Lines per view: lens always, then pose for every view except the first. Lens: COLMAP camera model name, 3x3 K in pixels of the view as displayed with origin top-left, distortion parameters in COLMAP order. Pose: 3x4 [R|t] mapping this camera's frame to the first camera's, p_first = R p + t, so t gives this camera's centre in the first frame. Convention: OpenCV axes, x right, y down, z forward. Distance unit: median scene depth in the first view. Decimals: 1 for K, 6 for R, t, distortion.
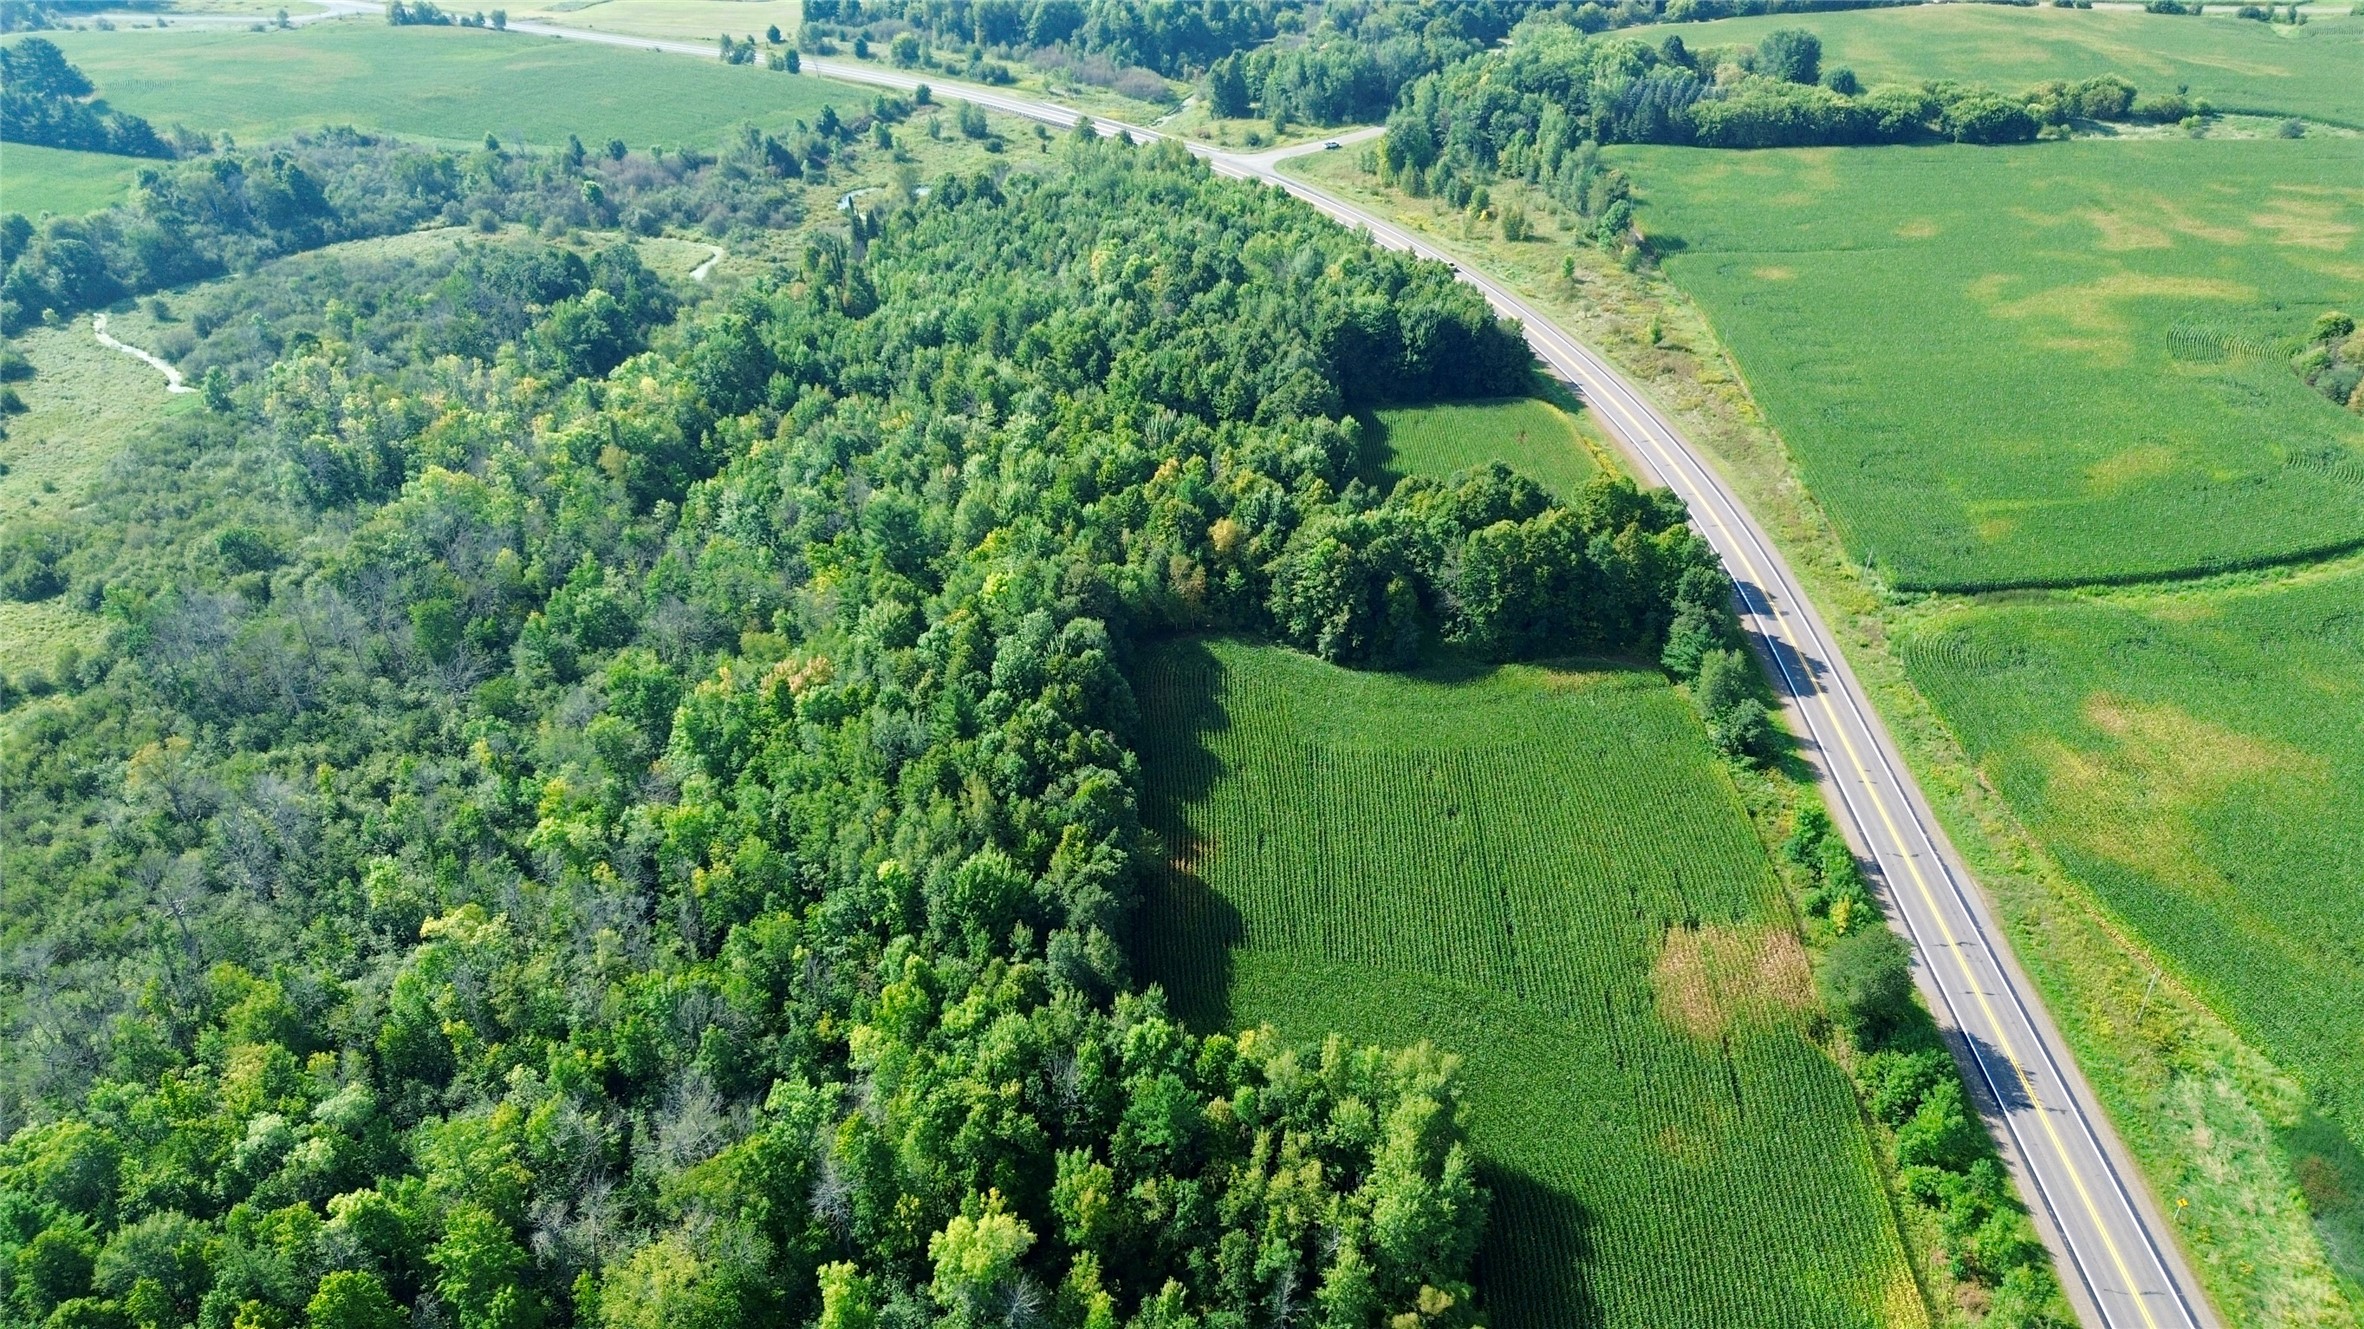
lens RADIAL K [[1674.2, 0, 1185.4], [0, 1674.2, 669.6], [0, 0, 1]] dist [0.073209, -0.070399]
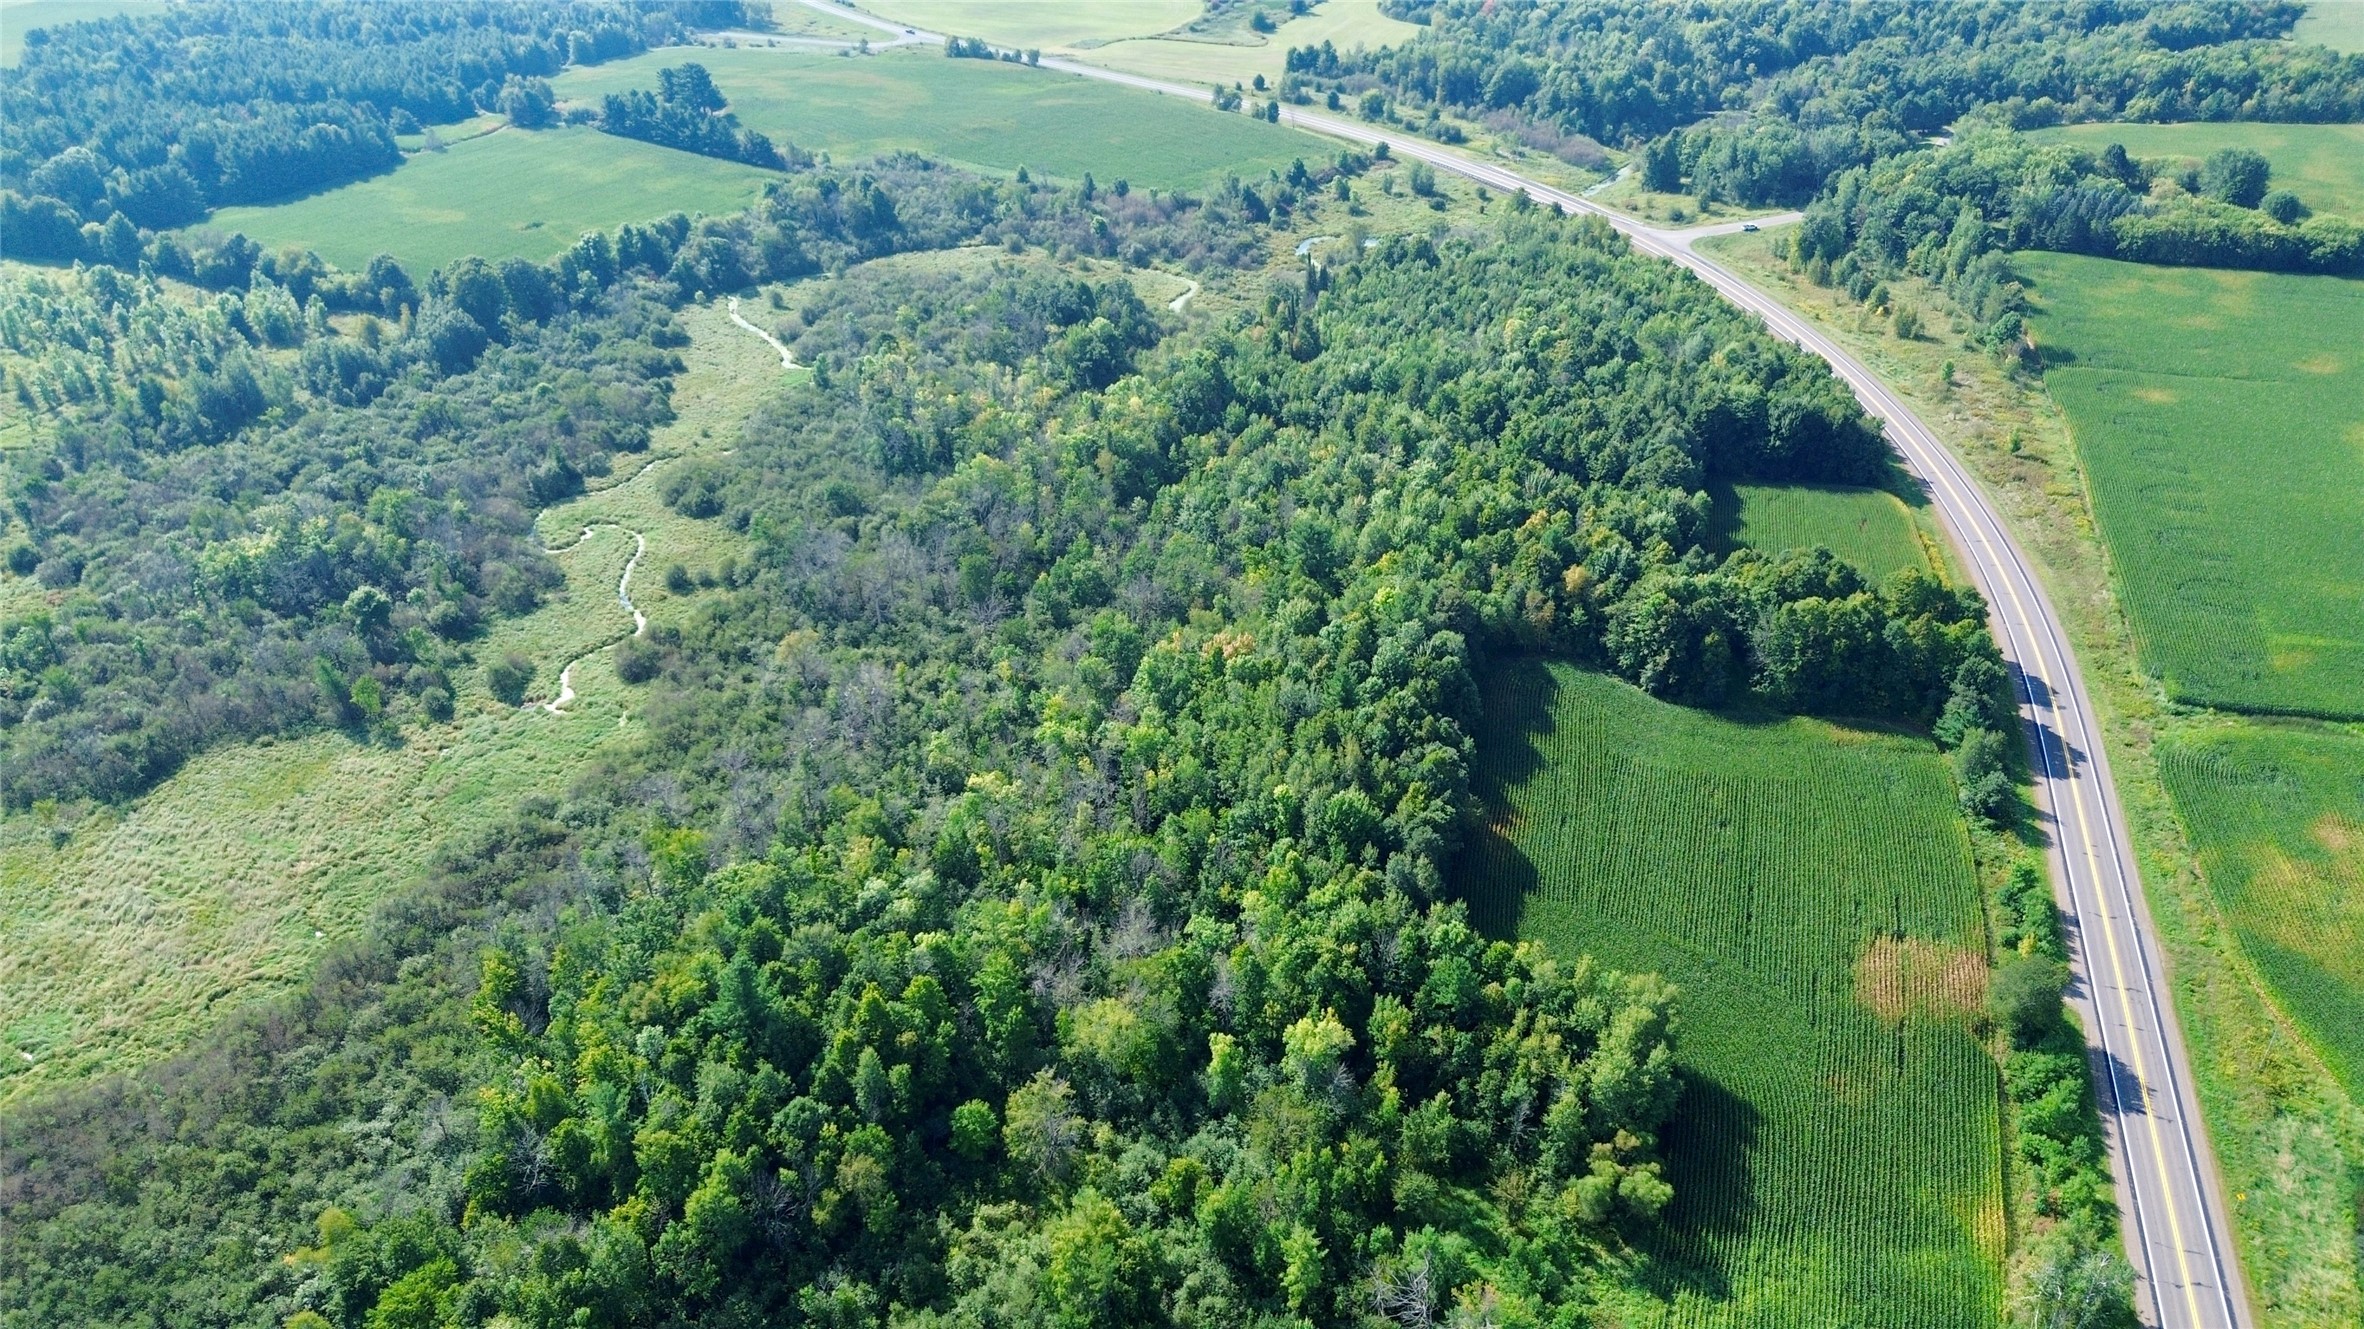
lens RADIAL K [[1674.2, 0, 1181.6], [0, 1674.2, 667.3], [0, 0, 1]] dist [0.073209, -0.070399]
pose [[0.965557, 0.138213, -0.220448, 0.027914], [-0.138130, 0.990287, 0.015869, 0.004859], [0.220500, 0.015128, 0.975270, -0.299305]]
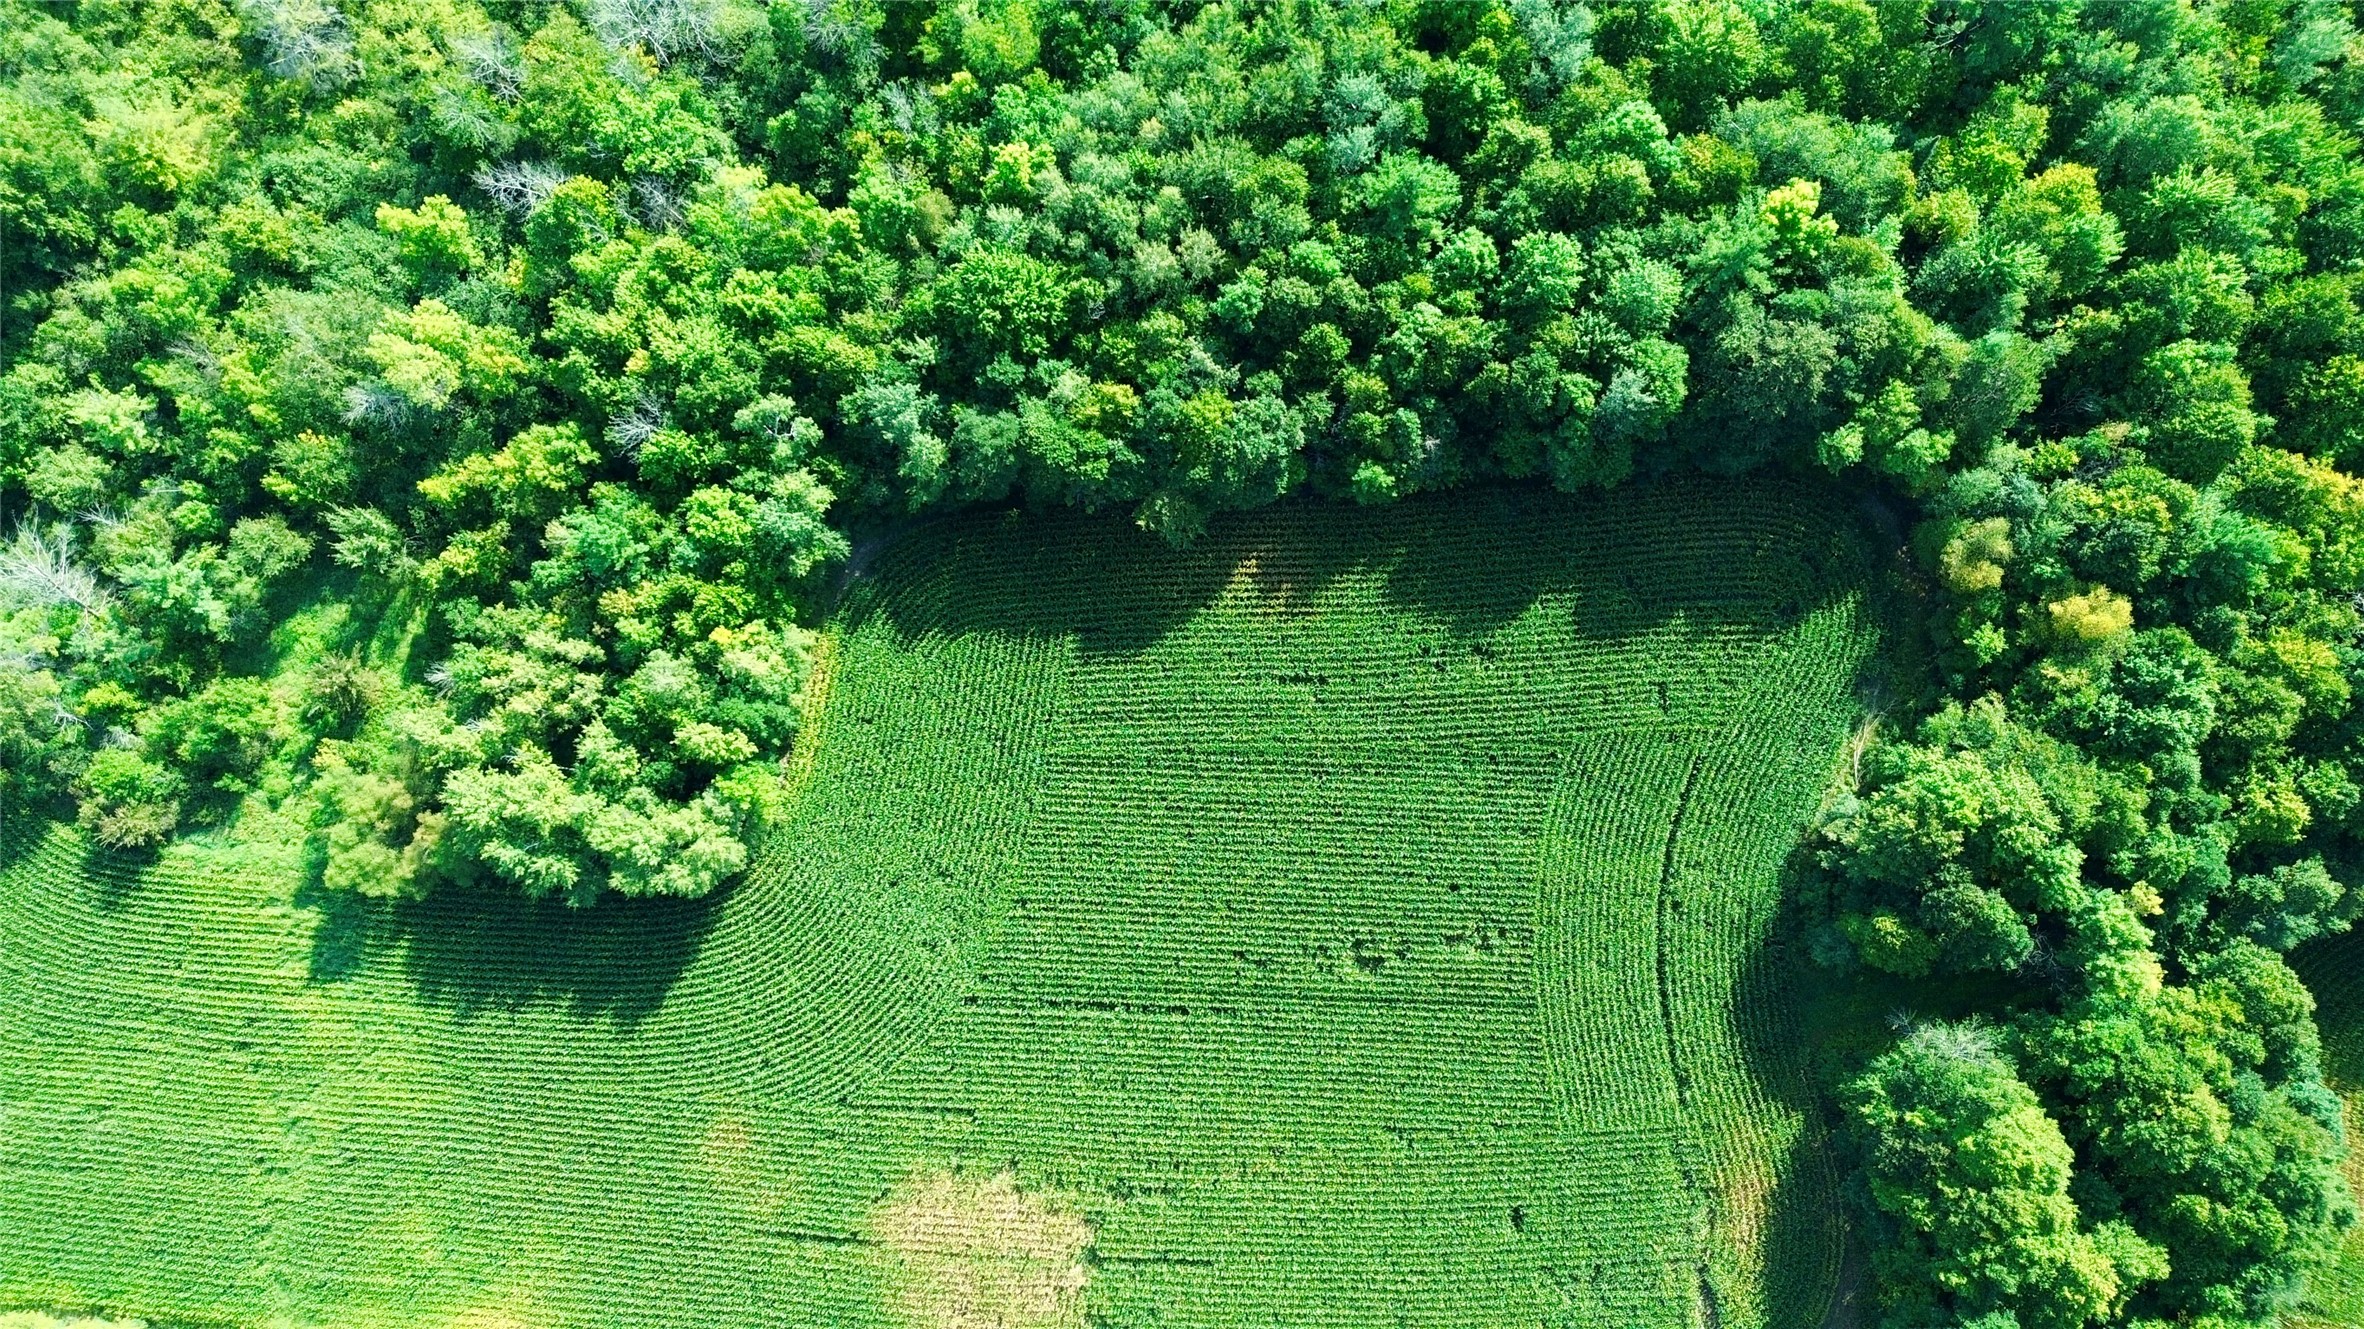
lens RADIAL K [[1674.2, 0, 1187.4], [0, 1674.2, 664.8], [0, 0, 1]] dist [0.073209, -0.070399]
pose [[0.010784, 0.997537, -0.069314, 0.079002], [-0.508832, 0.065146, 0.858397, -0.432424], [0.860798, 0.026012, 0.508281, 0.549983]]
